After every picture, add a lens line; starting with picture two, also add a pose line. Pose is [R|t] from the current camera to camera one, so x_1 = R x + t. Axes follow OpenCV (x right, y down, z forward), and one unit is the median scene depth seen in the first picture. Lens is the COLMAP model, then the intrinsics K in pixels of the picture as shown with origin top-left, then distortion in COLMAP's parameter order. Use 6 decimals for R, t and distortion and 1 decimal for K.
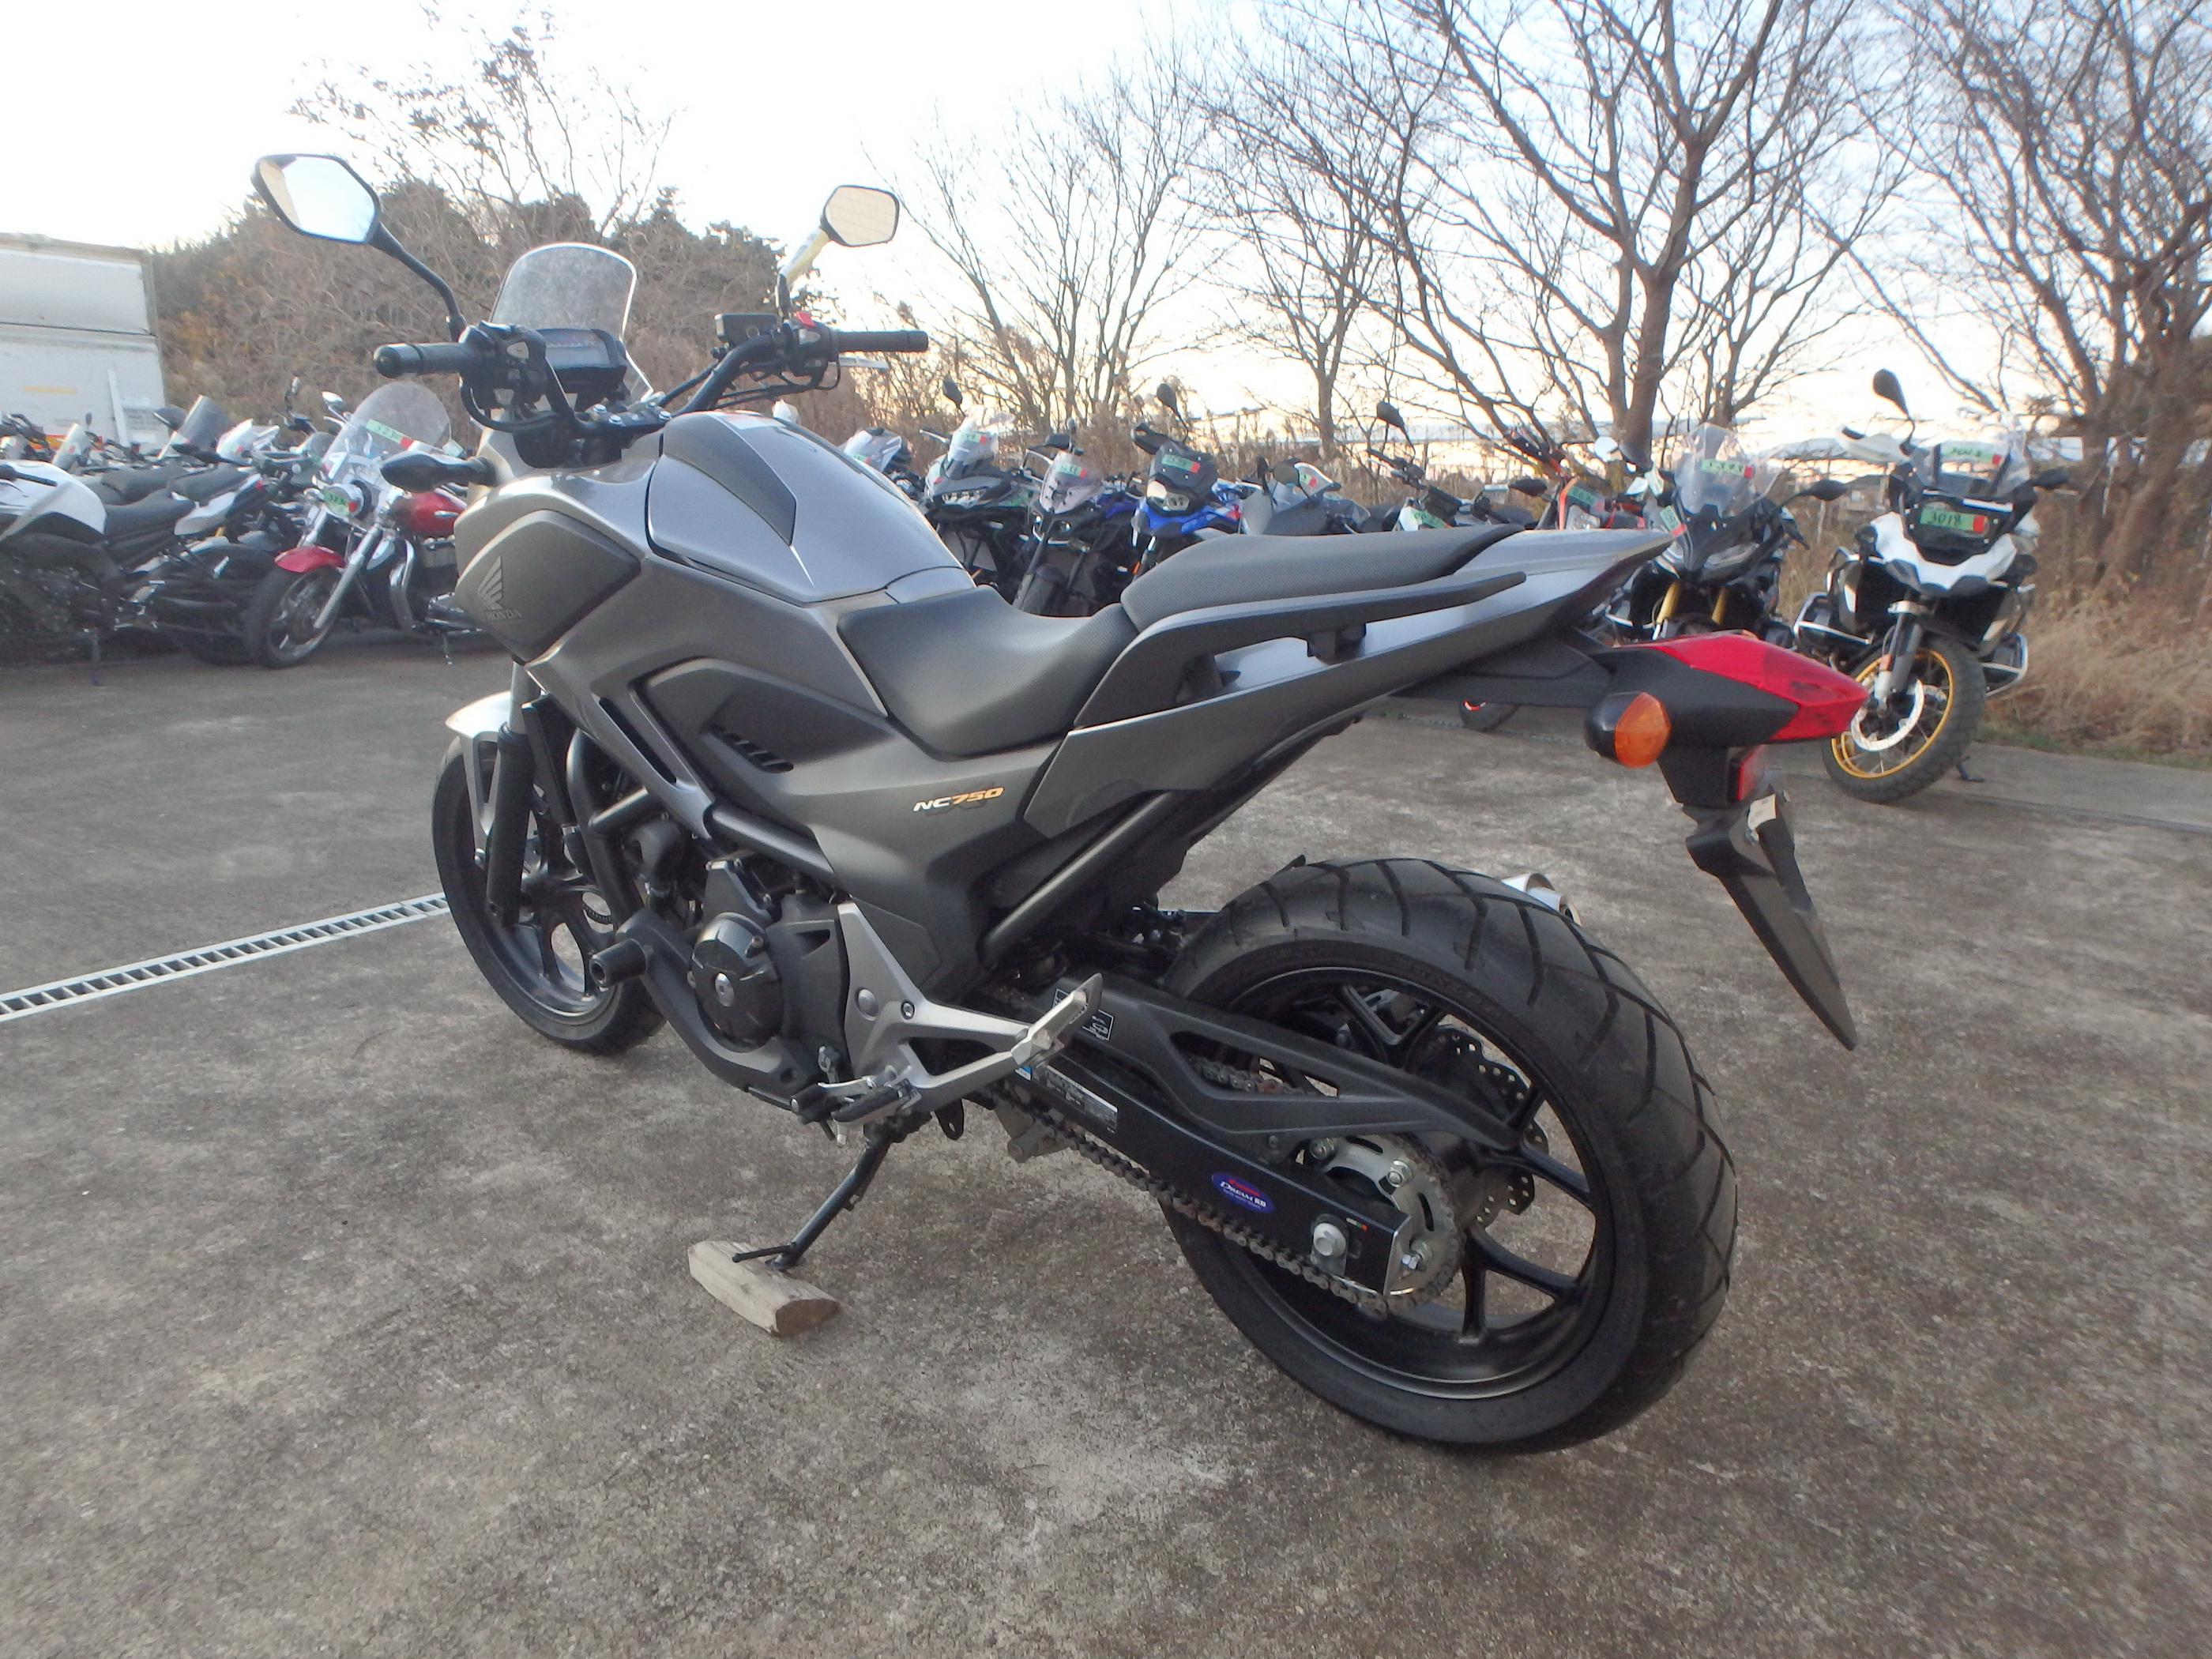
lens RADIAL K [[1372.8, 0, 1108.1], [0, 1372.8, 826.6], [0, 0, 1]] dist [-0.046613, 0.008408]
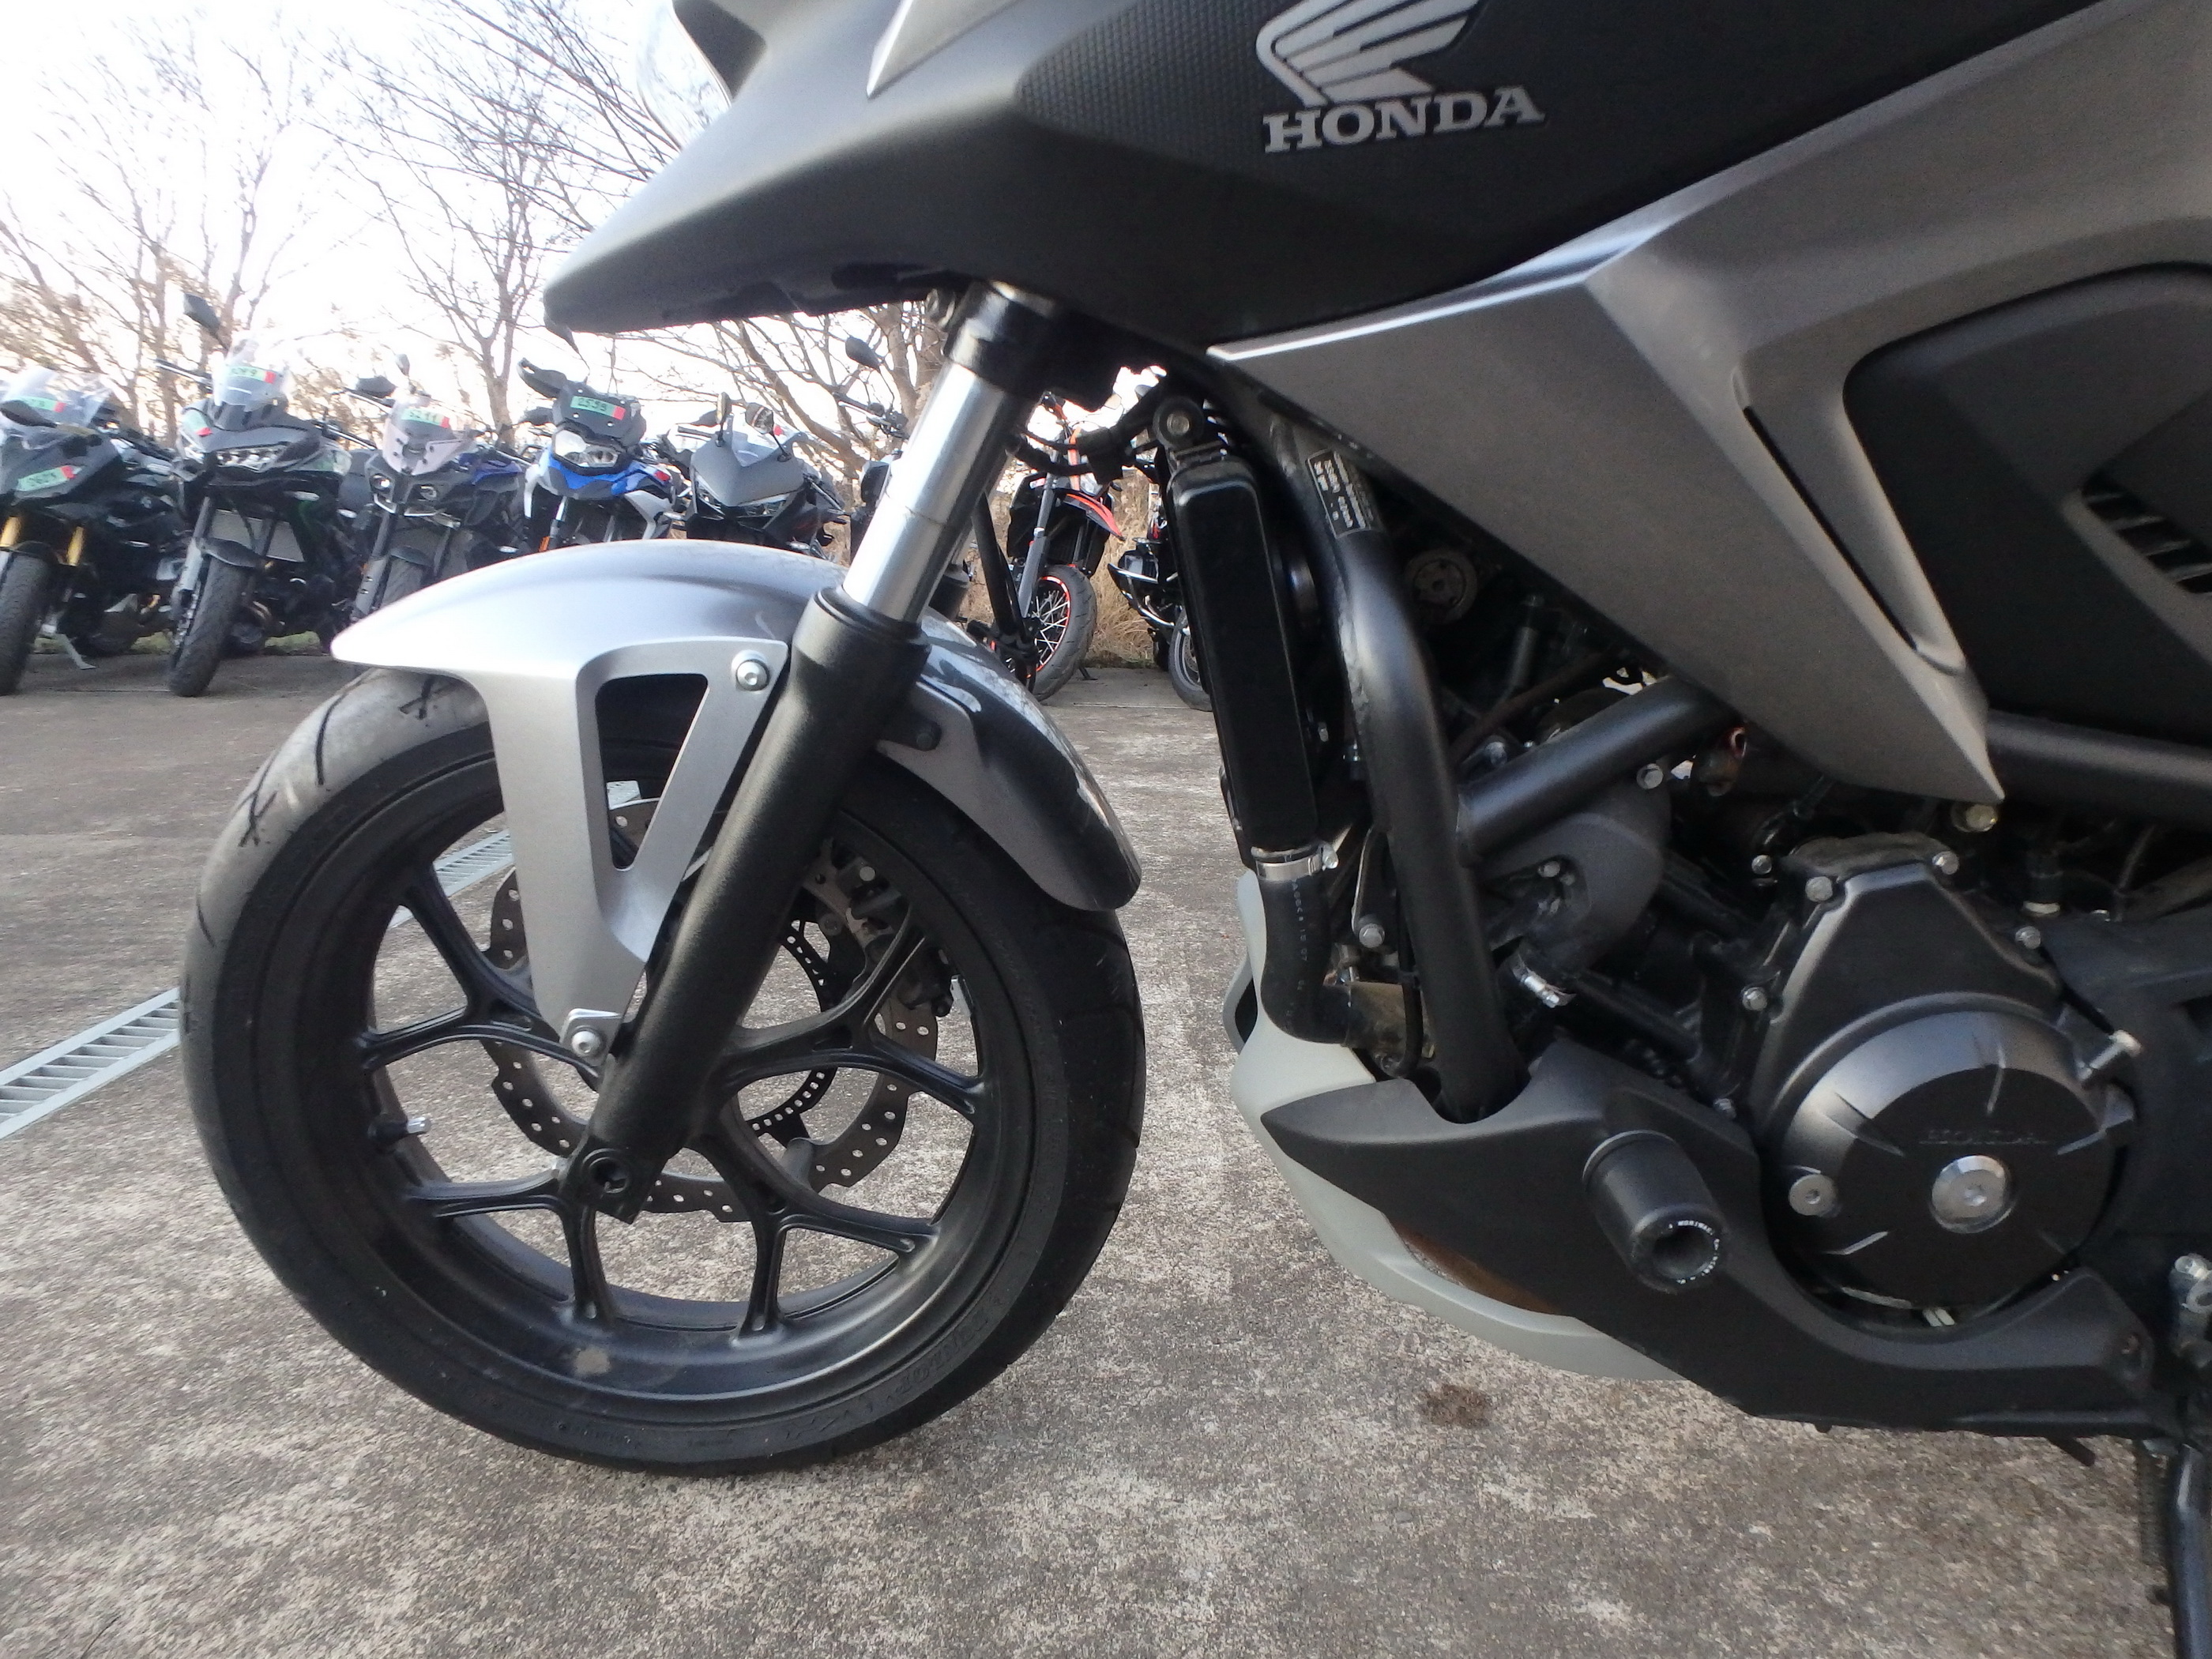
lens RADIAL K [[1376.7, 0, 1117.9], [0, 1376.7, 819.8], [0, 0, 1]] dist [-0.043765, 0.011602]
pose [[0.823764, -0.123219, 0.553380, -0.239618], [0.134733, 0.990679, 0.020027, -0.009342], [-0.550690, 0.058062, 0.832688, 0.285952]]
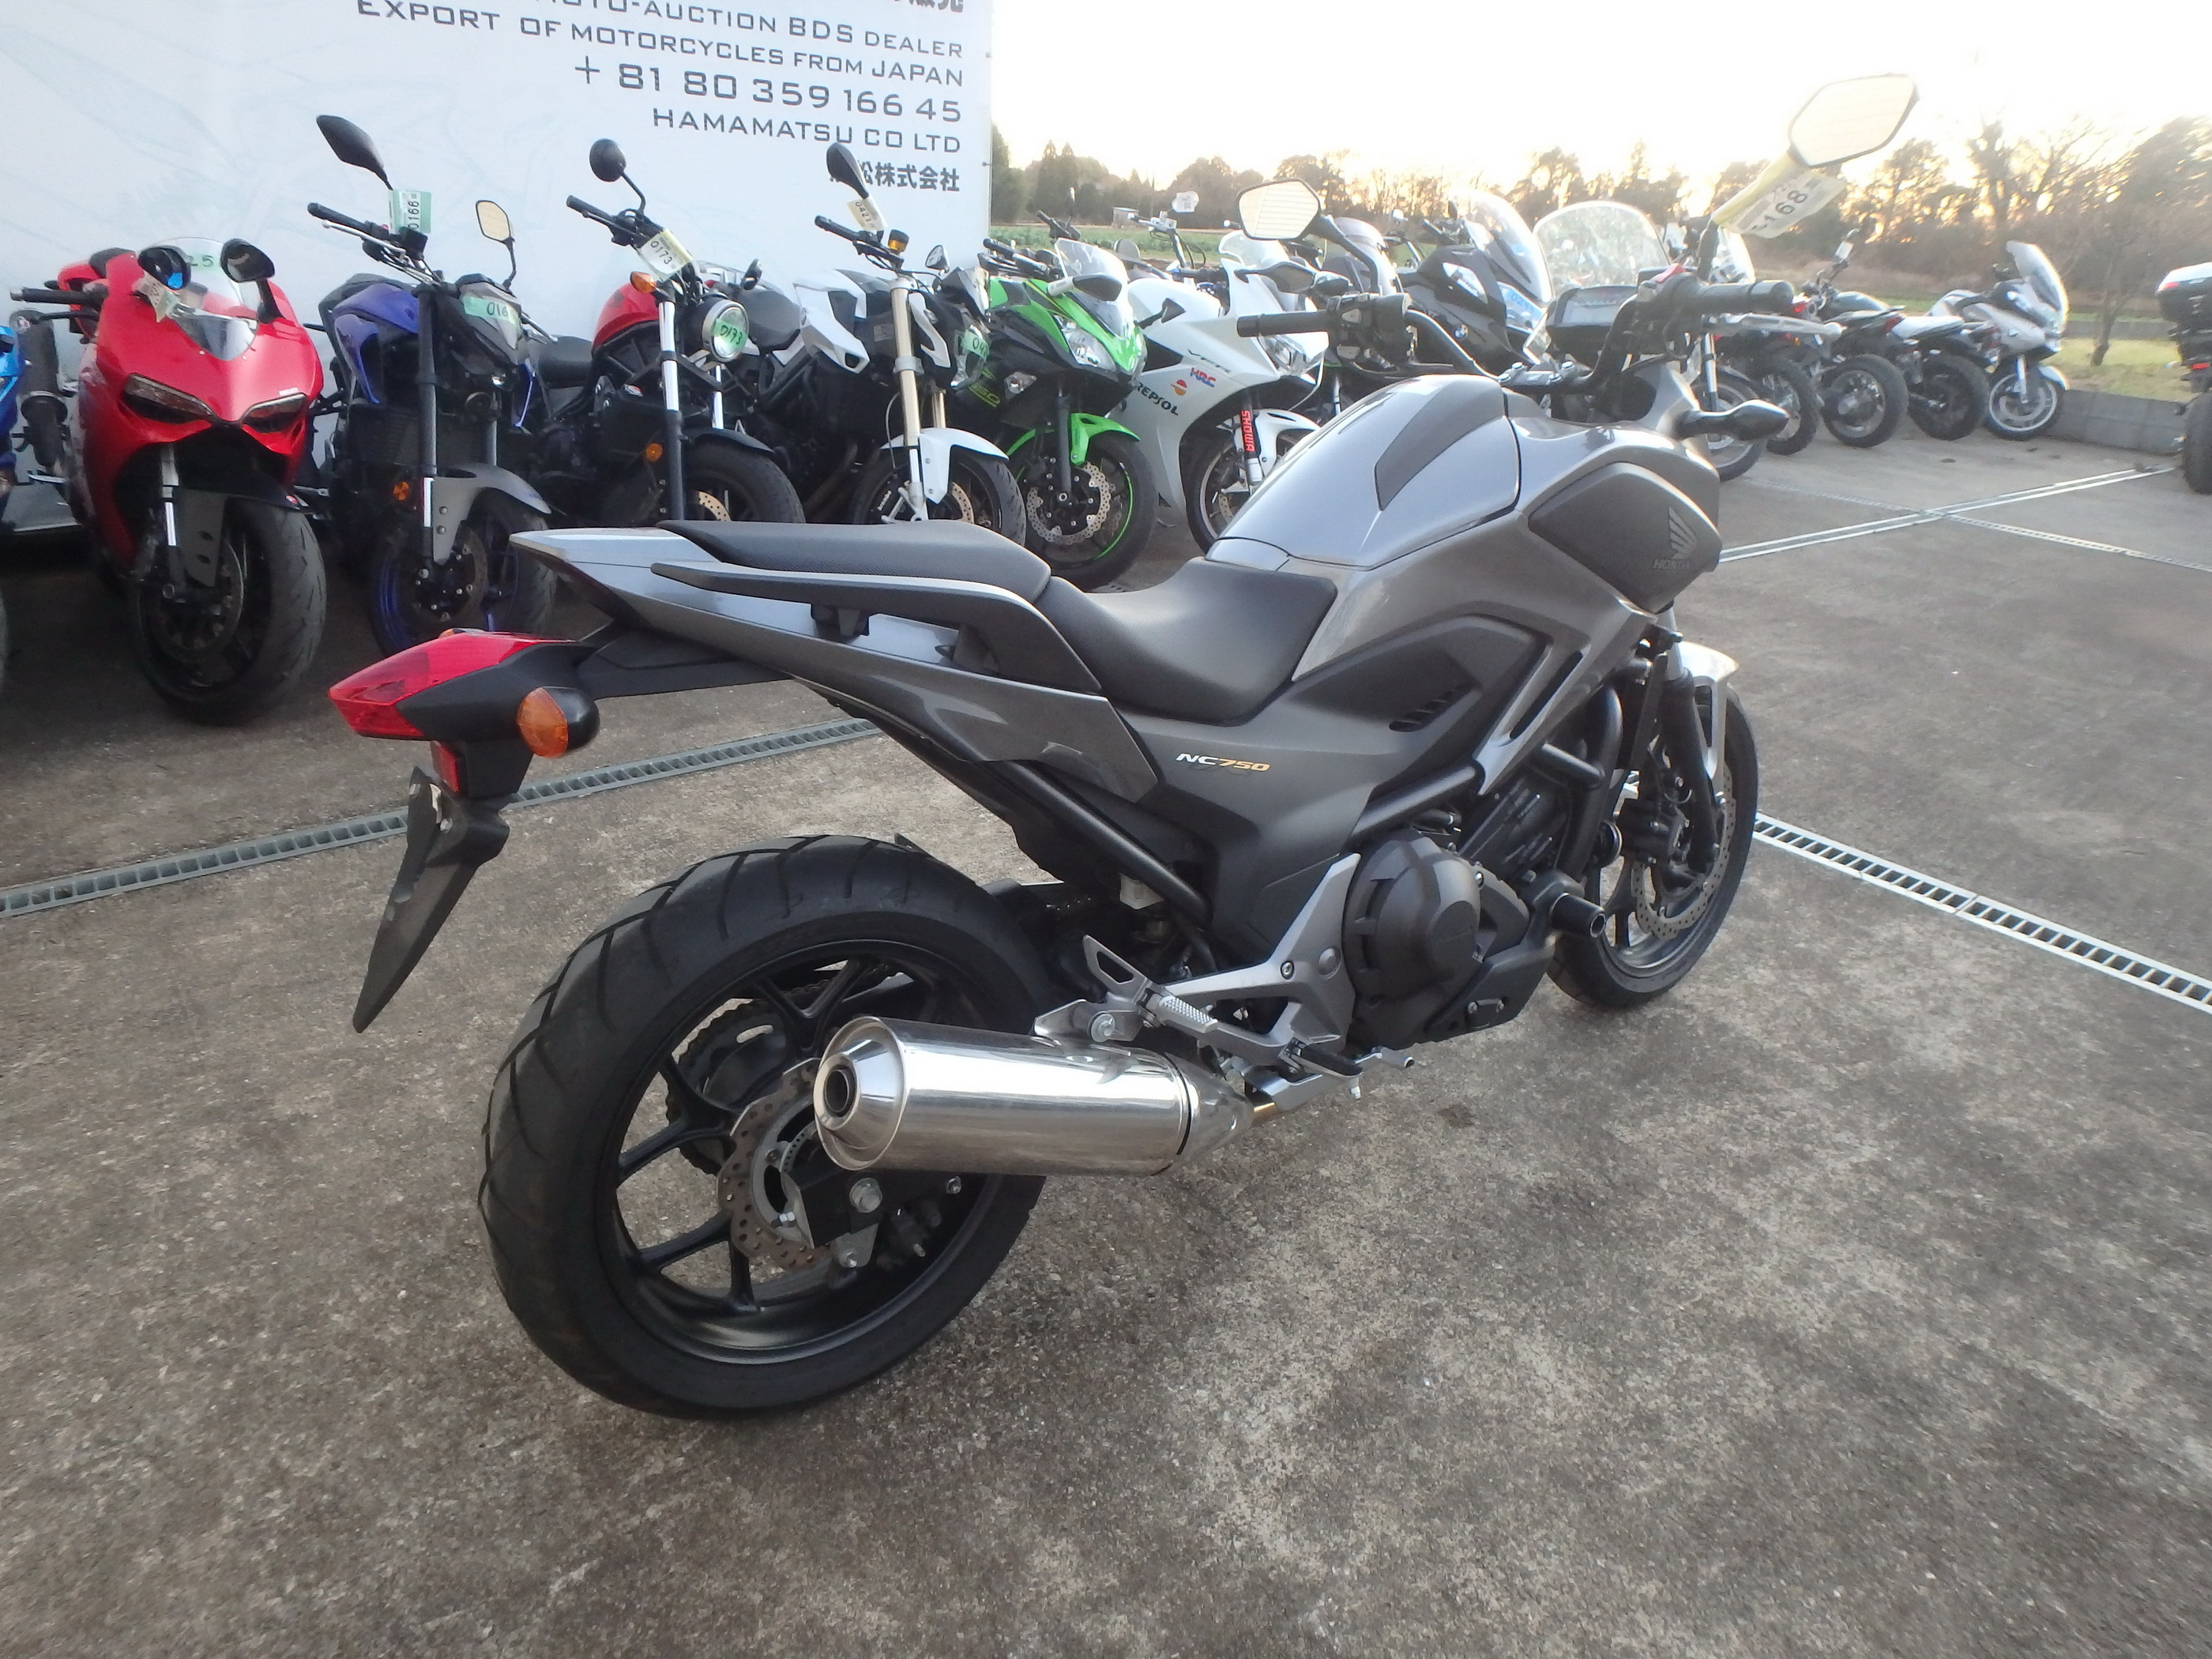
lens RADIAL K [[1371.0, 0, 1098.8], [0, 1371.0, 813.5], [0, 0, 1]] dist [-0.046509, 0.013972]
pose [[-0.302682, 0.345126, -0.888409, 0.285764], [-0.282349, 0.857823, 0.429441, -0.136709], [0.910309, 0.380826, -0.162201, 0.370111]]
